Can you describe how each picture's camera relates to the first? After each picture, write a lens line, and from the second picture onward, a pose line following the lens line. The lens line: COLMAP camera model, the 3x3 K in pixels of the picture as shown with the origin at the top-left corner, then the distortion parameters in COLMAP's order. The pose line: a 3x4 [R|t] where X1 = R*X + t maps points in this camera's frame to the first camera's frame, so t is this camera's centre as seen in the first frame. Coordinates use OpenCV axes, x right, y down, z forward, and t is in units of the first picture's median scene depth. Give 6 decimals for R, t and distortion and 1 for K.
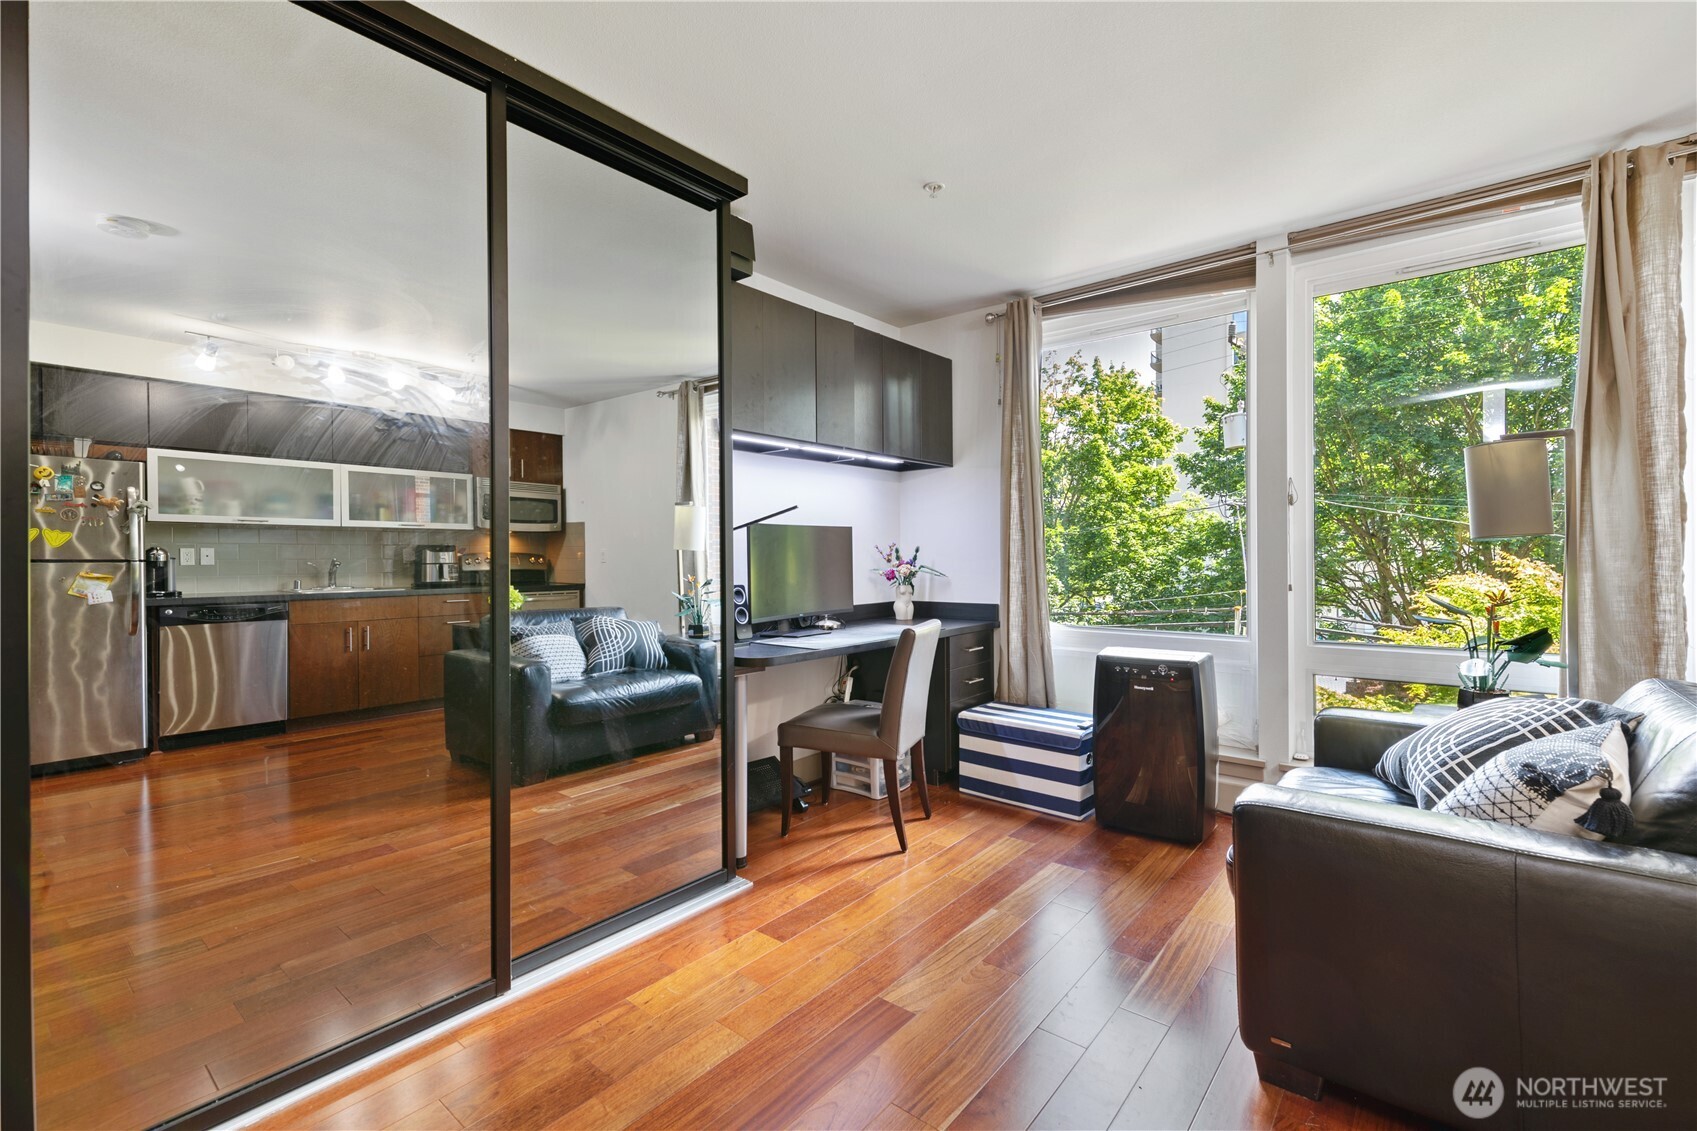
lens RADIAL K [[745.1, 0, 860.3], [0, 745.1, 555.3], [0, 0, 1]] dist [0.017394, -0.000057]
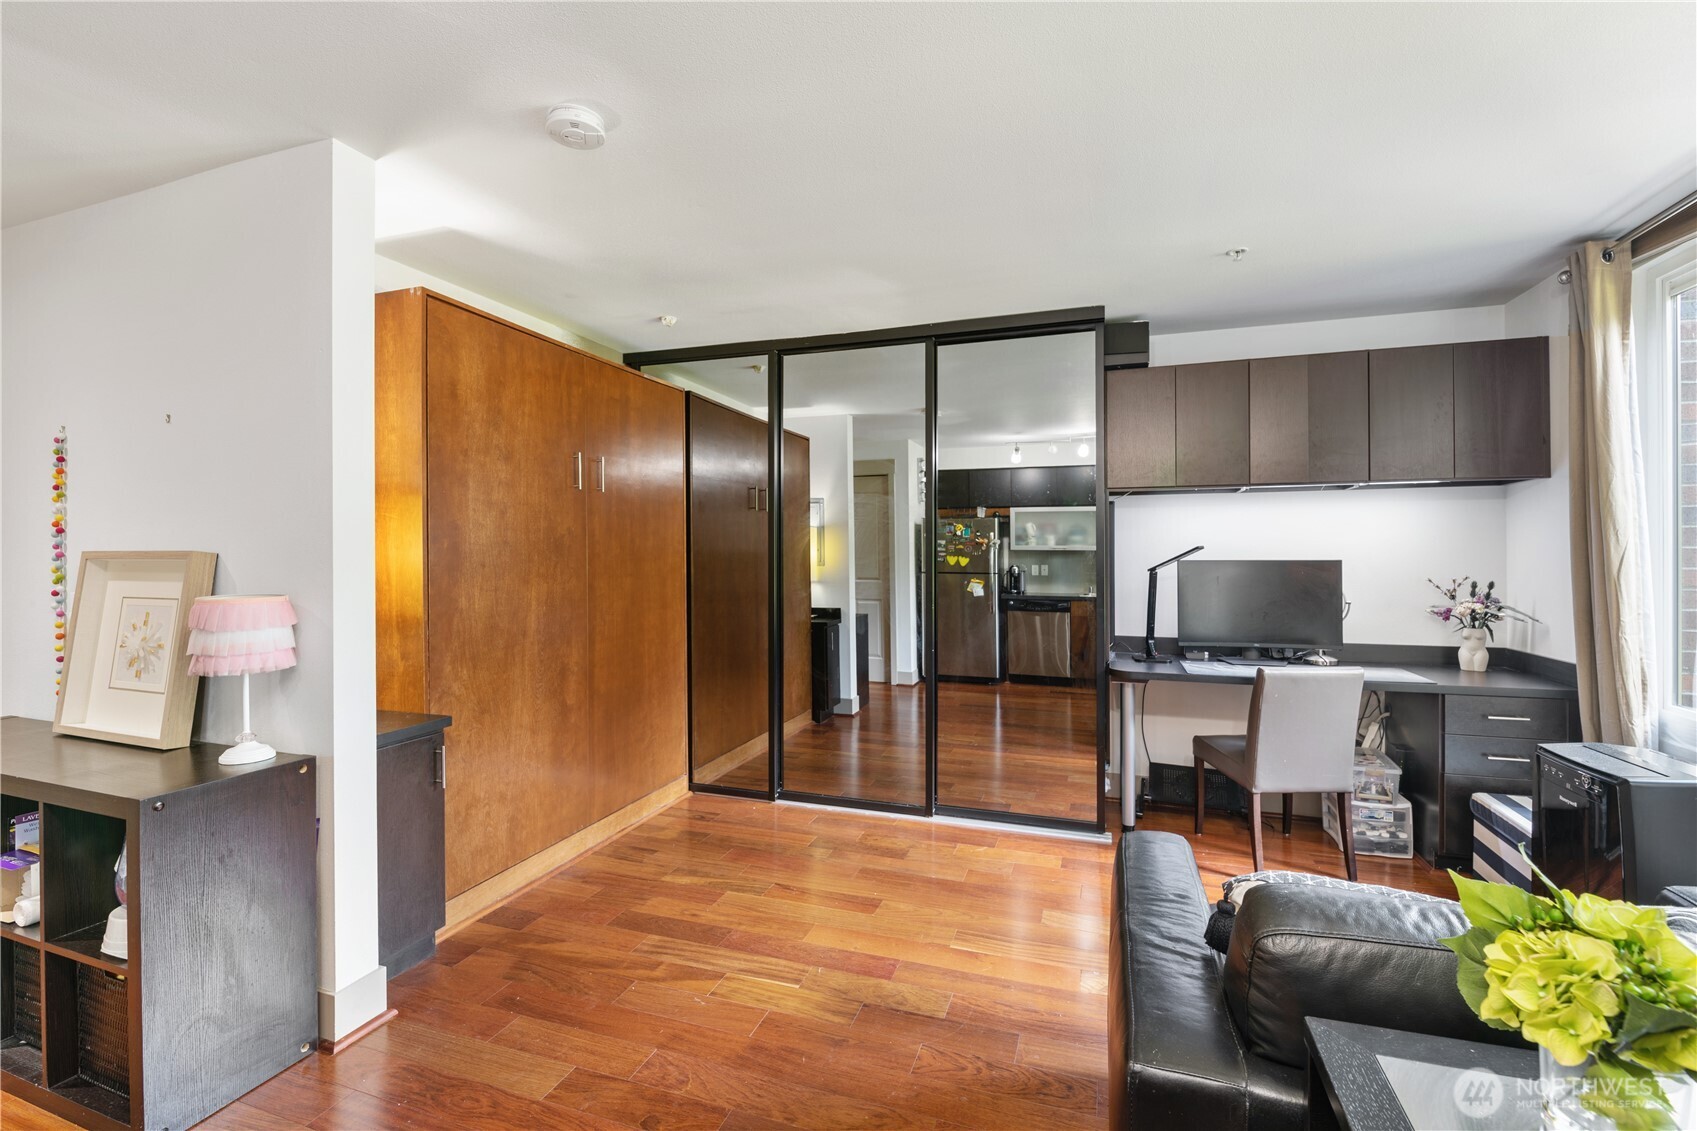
lens RADIAL K [[739.2, 0, 860.1], [0, 739.2, 558.7], [0, 0, 1]] dist [-0.001275, -0.005524]
pose [[0.341677, 0.008240, -0.939781, 0.629833], [-0.001800, 0.999965, 0.008113, -0.044115], [0.939816, -0.001080, 0.341680, 0.102176]]
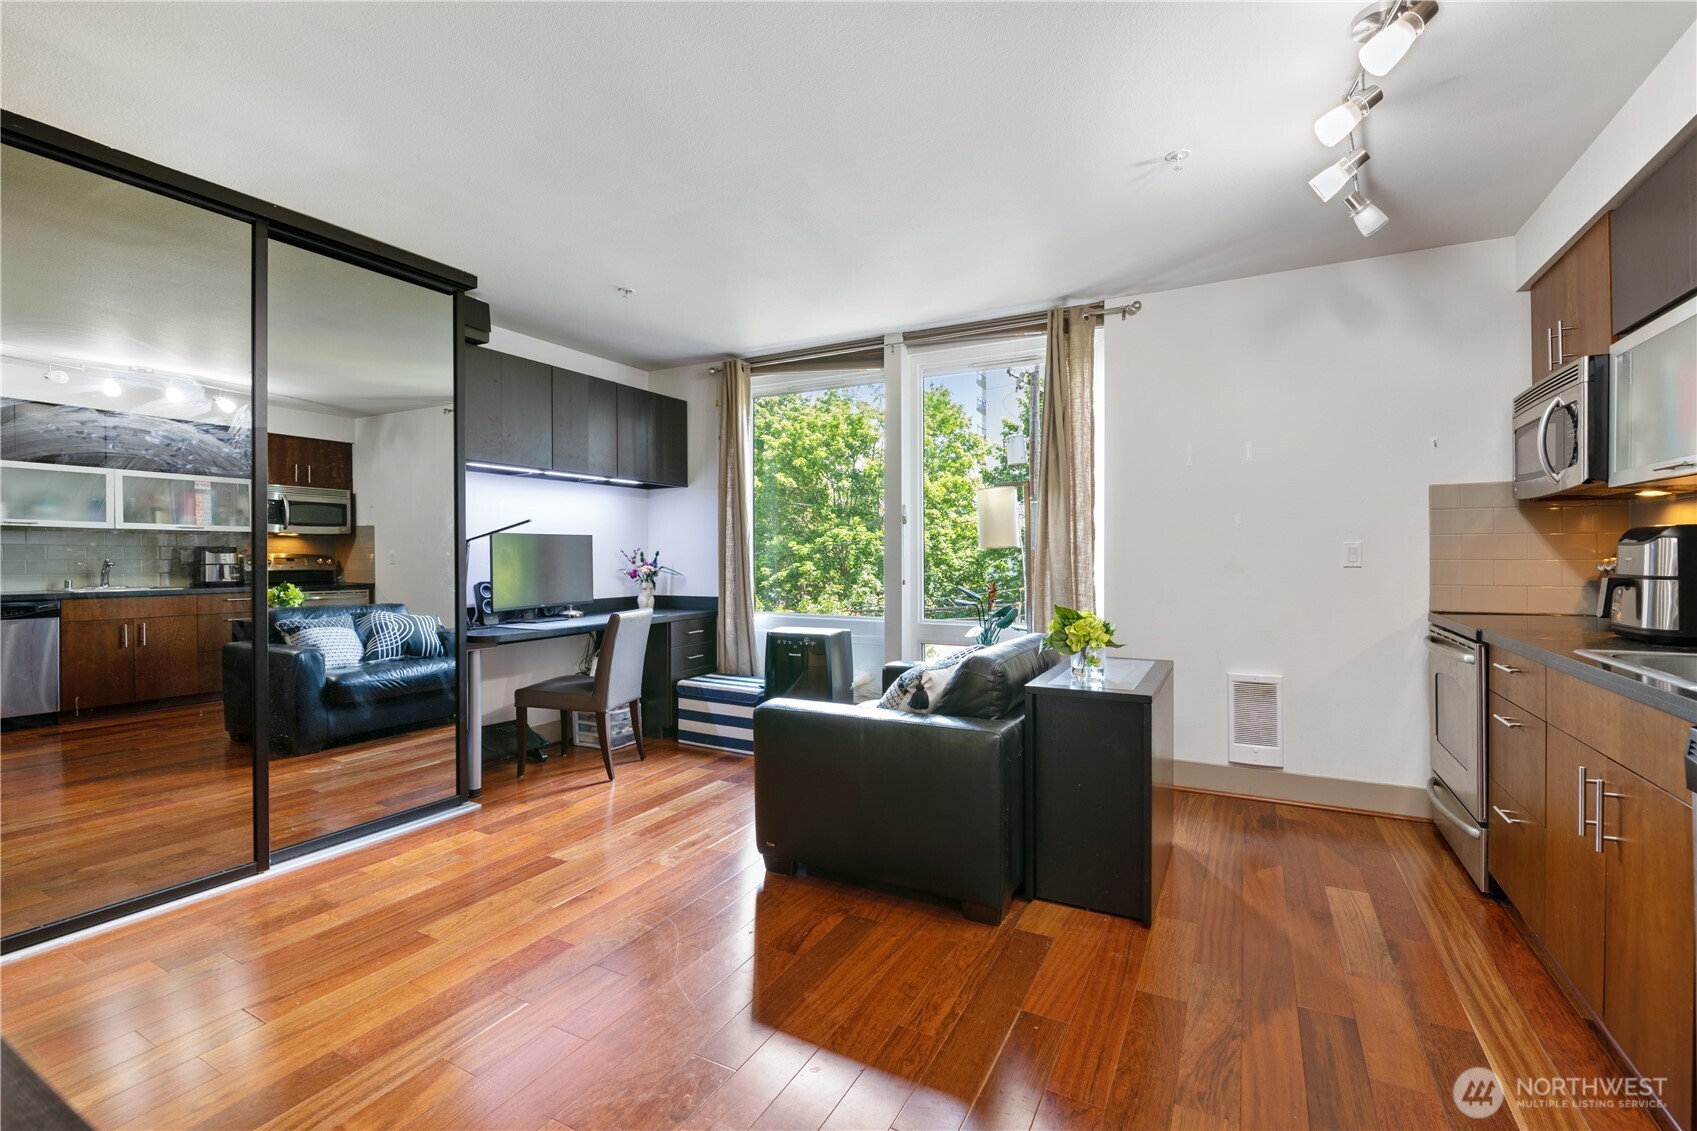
lens RADIAL K [[739.2, 0, 860.1], [0, 739.2, 558.7], [0, 0, 1]] dist [-0.001275, -0.005524]
pose [[0.980736, 0.002635, 0.195320, 0.179097], [-0.003209, 0.999991, 0.002625, -0.003519], [-0.195311, -0.003202, 0.980736, -0.288003]]
